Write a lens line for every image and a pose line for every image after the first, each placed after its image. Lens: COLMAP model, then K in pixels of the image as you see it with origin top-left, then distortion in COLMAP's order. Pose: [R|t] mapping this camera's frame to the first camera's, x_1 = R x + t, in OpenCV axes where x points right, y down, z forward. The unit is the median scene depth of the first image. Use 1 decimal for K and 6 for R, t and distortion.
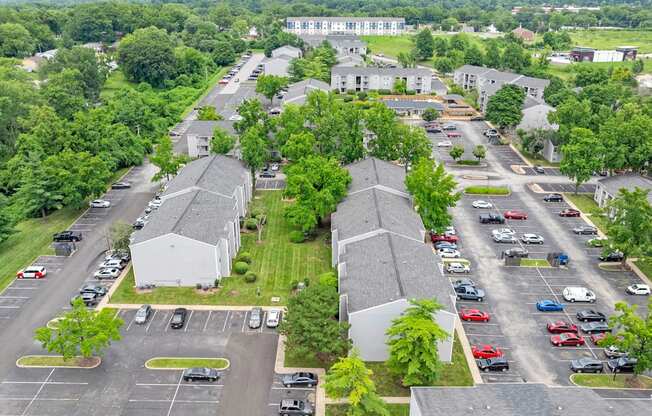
lens RADIAL K [[542.9, 0, 326.0], [0, 542.9, 208.0], [0, 0, 1]] dist [0.036268, -0.004685]
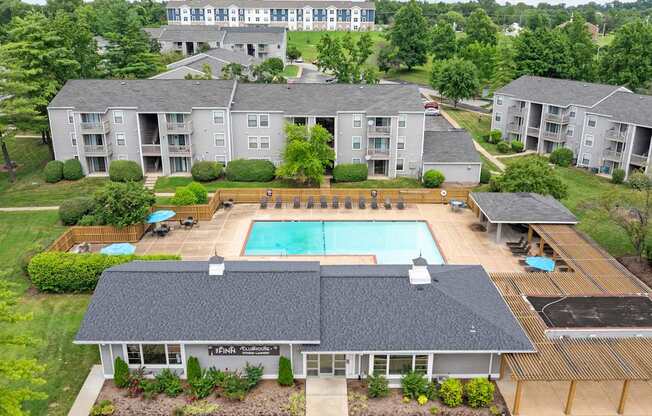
lens RADIAL K [[542.9, 0, 326.0], [0, 542.9, 208.0], [0, 0, 1]] dist [0.036268, -0.004685]
pose [[0.999891, -0.005038, 0.013891, 0.131324], [0.005582, 0.999207, -0.039422, -0.172821], [-0.013681, 0.039495, 0.999126, 0.685988]]
